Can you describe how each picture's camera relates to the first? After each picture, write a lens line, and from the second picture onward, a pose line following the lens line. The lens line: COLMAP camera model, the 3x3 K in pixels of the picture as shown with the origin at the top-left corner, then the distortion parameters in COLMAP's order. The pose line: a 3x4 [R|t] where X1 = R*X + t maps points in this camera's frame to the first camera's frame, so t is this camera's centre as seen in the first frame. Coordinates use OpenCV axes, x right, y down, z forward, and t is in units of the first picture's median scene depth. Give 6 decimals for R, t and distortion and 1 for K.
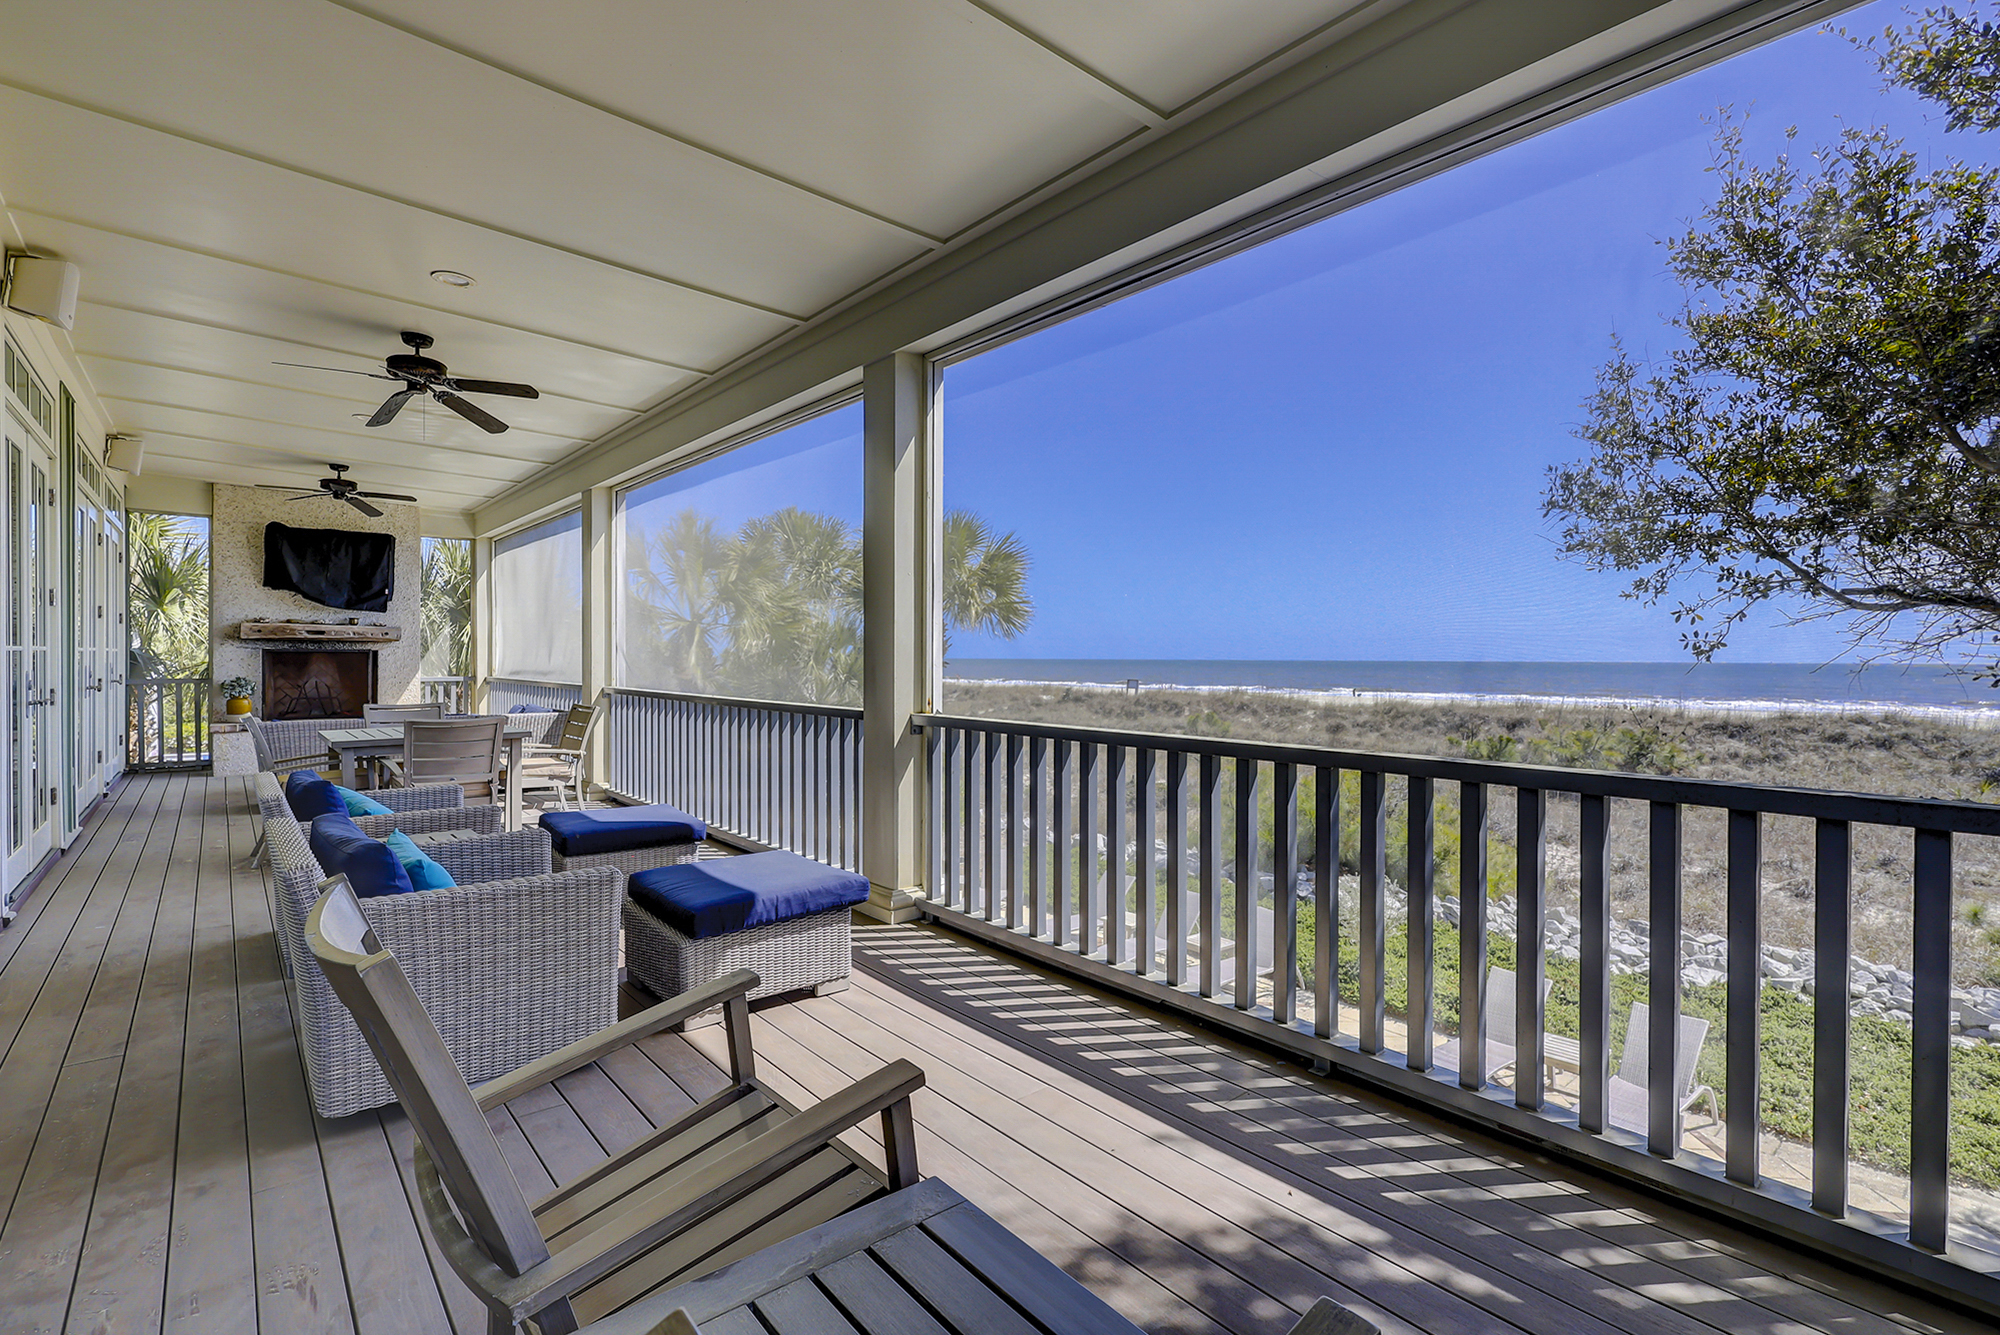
lens RADIAL K [[941.1, 0, 997.1], [0, 941.1, 654.7], [0, 0, 1]] dist [-0.001731, -0.000224]
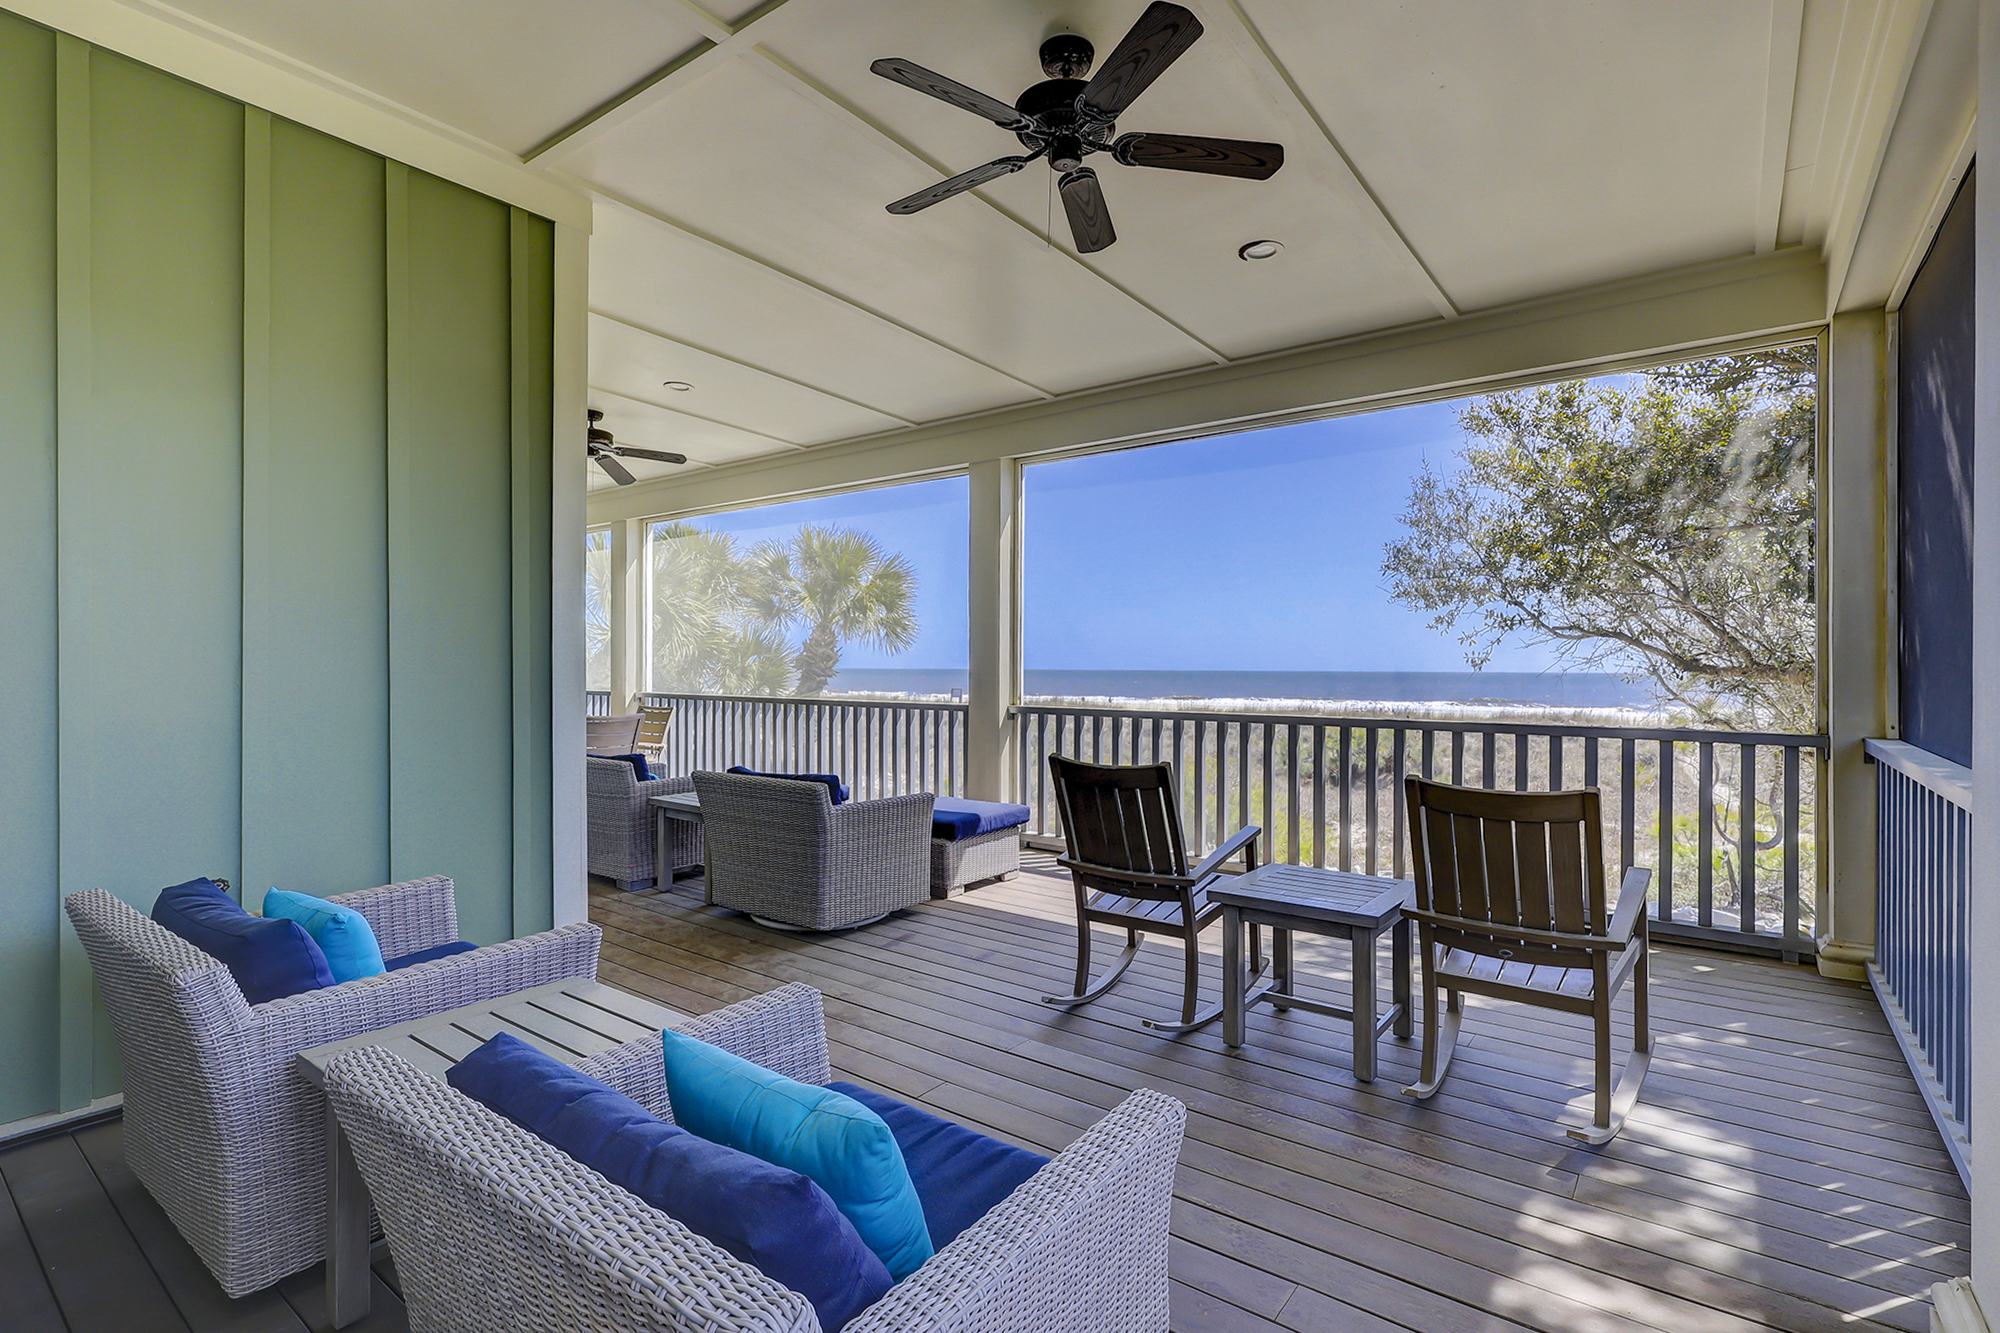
lens RADIAL K [[976.3, 0, 997.0], [0, 976.3, 648.5], [0, 0, 1]] dist [-0.000611, -0.000683]
pose [[0.975620, 0.005648, 0.219392, -0.396070], [-0.002065, 0.999861, -0.016556, -0.000309], [-0.219455, 0.015700, 0.975496, -0.422086]]
